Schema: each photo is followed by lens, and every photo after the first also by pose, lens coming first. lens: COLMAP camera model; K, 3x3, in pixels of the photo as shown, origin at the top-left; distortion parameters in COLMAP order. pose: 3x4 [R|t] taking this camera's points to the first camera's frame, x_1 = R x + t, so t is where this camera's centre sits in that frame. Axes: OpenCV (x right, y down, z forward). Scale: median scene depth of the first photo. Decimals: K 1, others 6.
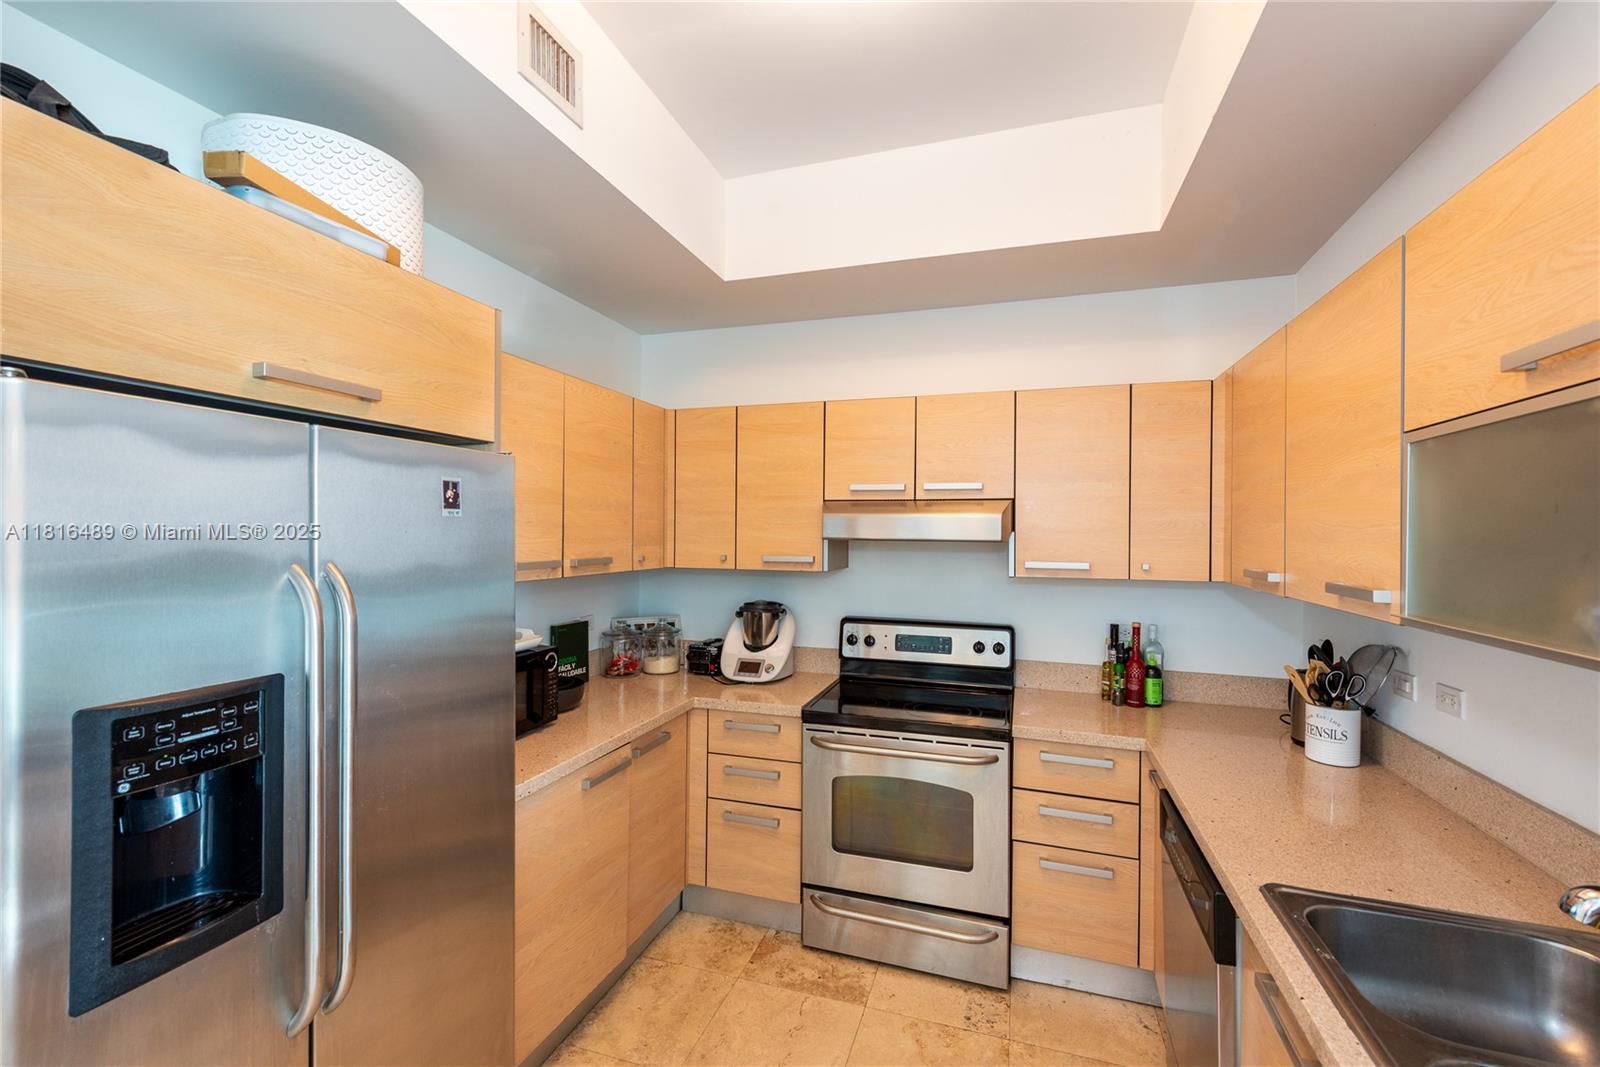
lens RADIAL K [[680.1, 0, 801.6], [0, 680.1, 545.7], [0, 0, 1]] dist [0.020519, -0.011258]
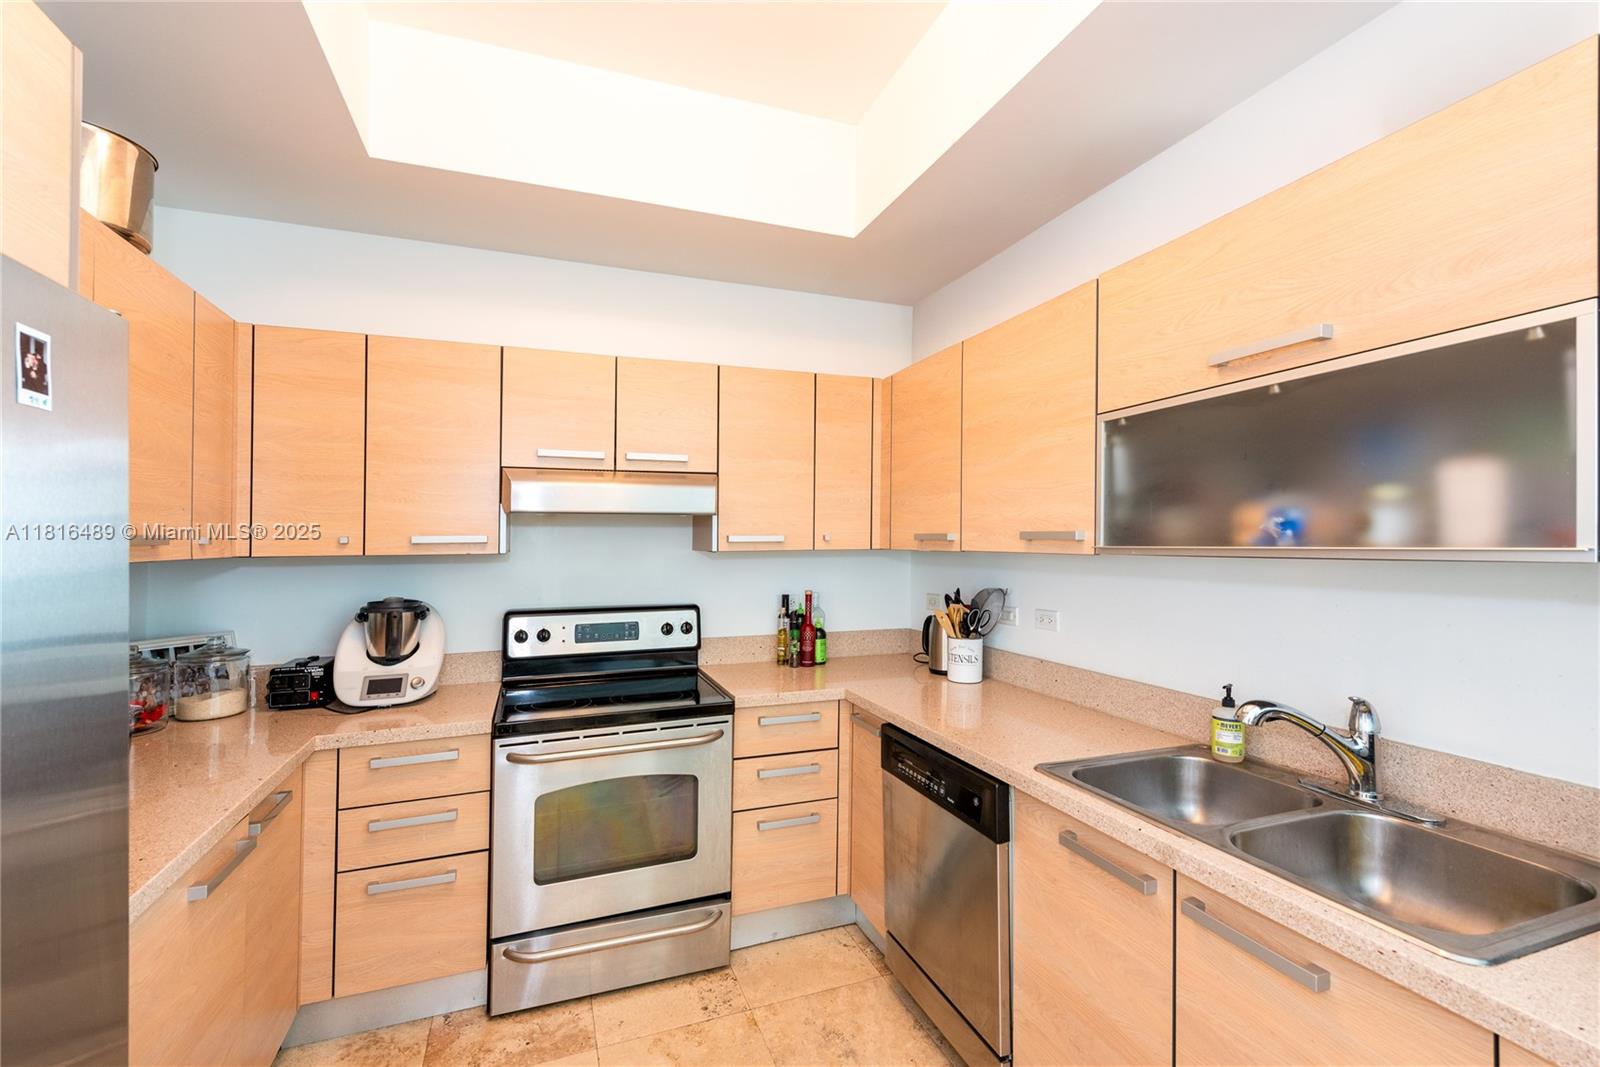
lens RADIAL K [[680.1, 0, 801.6], [0, 680.1, 545.7], [0, 0, 1]] dist [0.020519, -0.011258]
pose [[0.784800, -0.018645, 0.619469, -0.202147], [0.023823, 0.999716, -0.000091, 0.038770], [-0.619291, 0.014829, 0.785021, 0.132675]]
